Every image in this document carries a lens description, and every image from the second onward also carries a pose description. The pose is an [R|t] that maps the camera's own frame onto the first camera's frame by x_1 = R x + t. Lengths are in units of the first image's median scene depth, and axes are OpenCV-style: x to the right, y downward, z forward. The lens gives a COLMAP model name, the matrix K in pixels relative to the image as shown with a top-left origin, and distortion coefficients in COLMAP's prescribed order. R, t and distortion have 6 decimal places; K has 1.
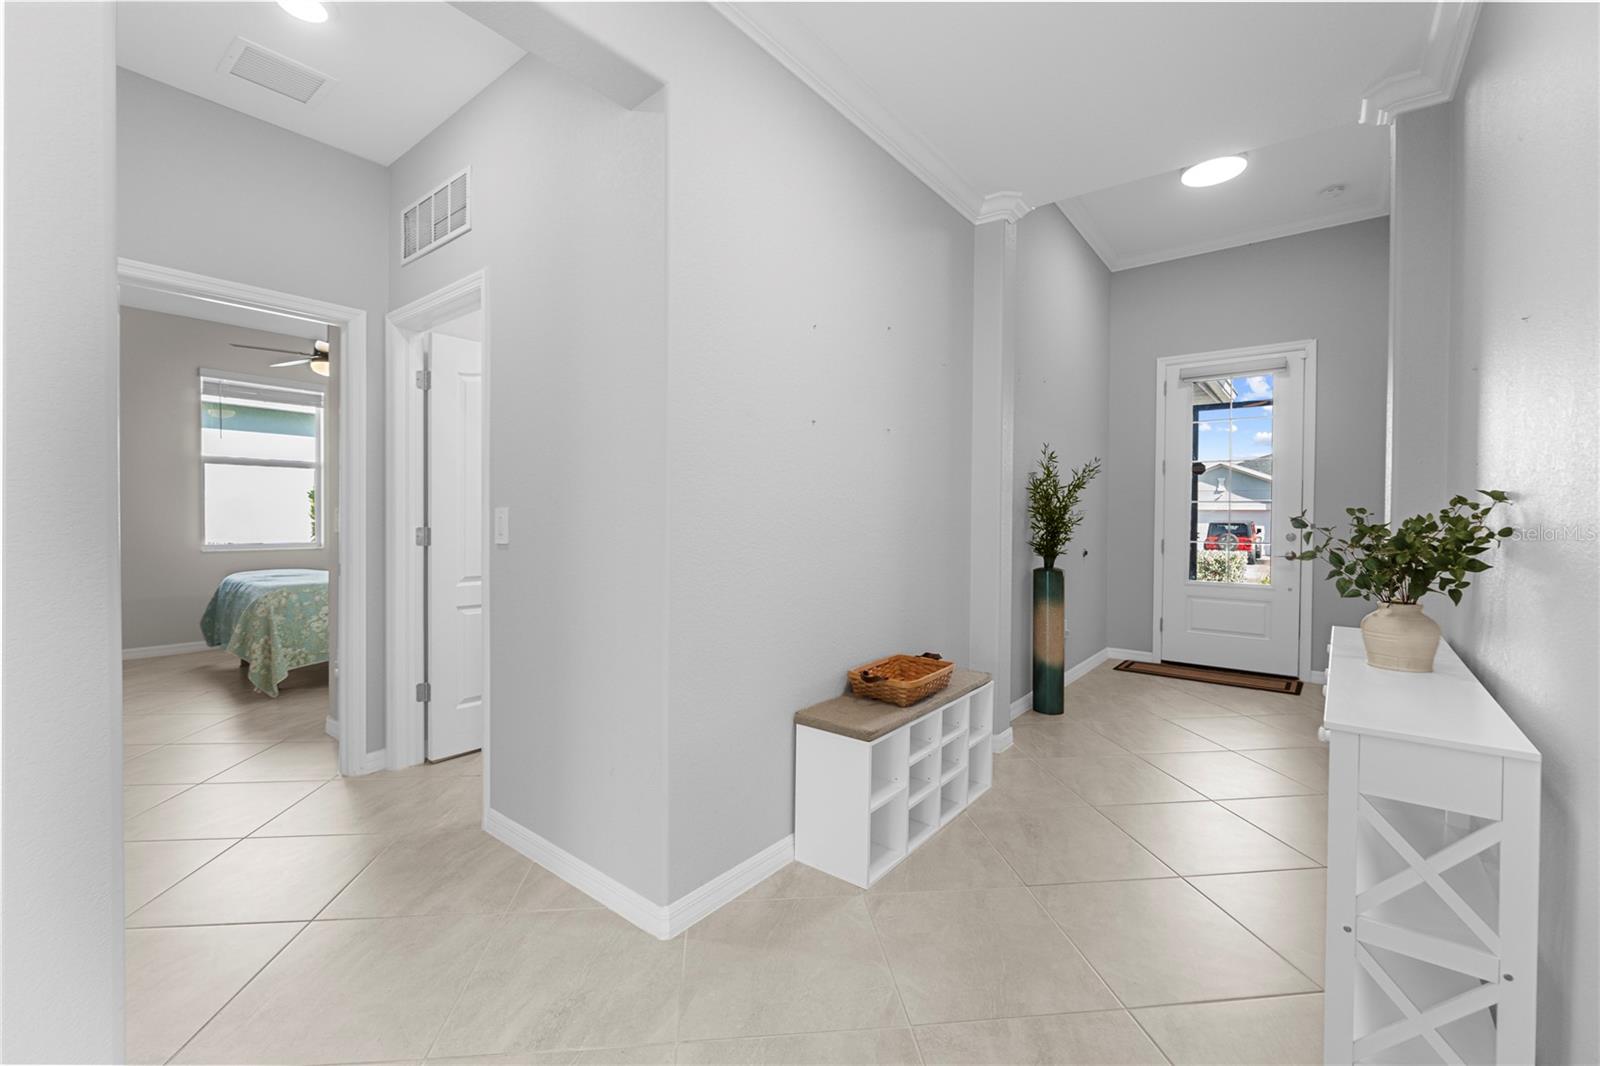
lens RADIAL K [[669.2, 0, 795.3], [0, 669.2, 526.4], [0, 0, 1]] dist [-0.001598, -0.000124]
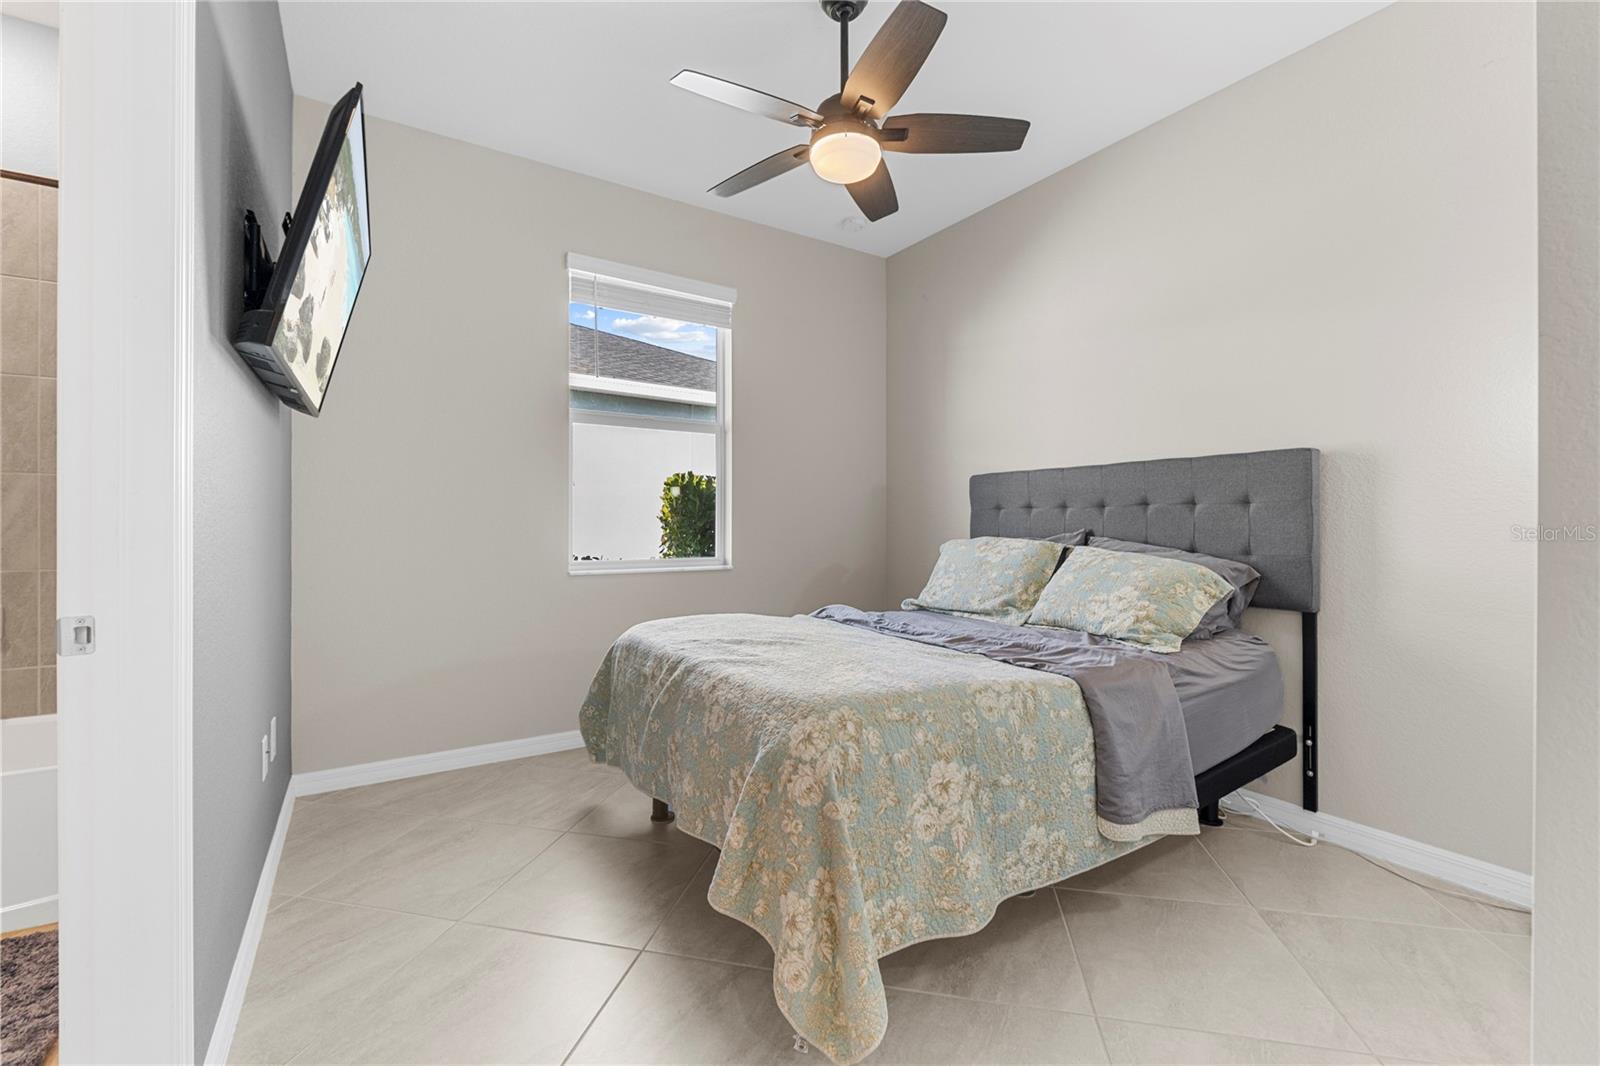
lens RADIAL K [[669.2, 0, 803.0], [0, 669.2, 529.4], [0, 0, 1]] dist [-0.001598, -0.000124]
pose [[0.951546, -0.002372, -0.307497, -0.681322], [0.000080, 0.999972, -0.007466, 0.005451], [0.307506, 0.007080, 0.951520, 0.674947]]
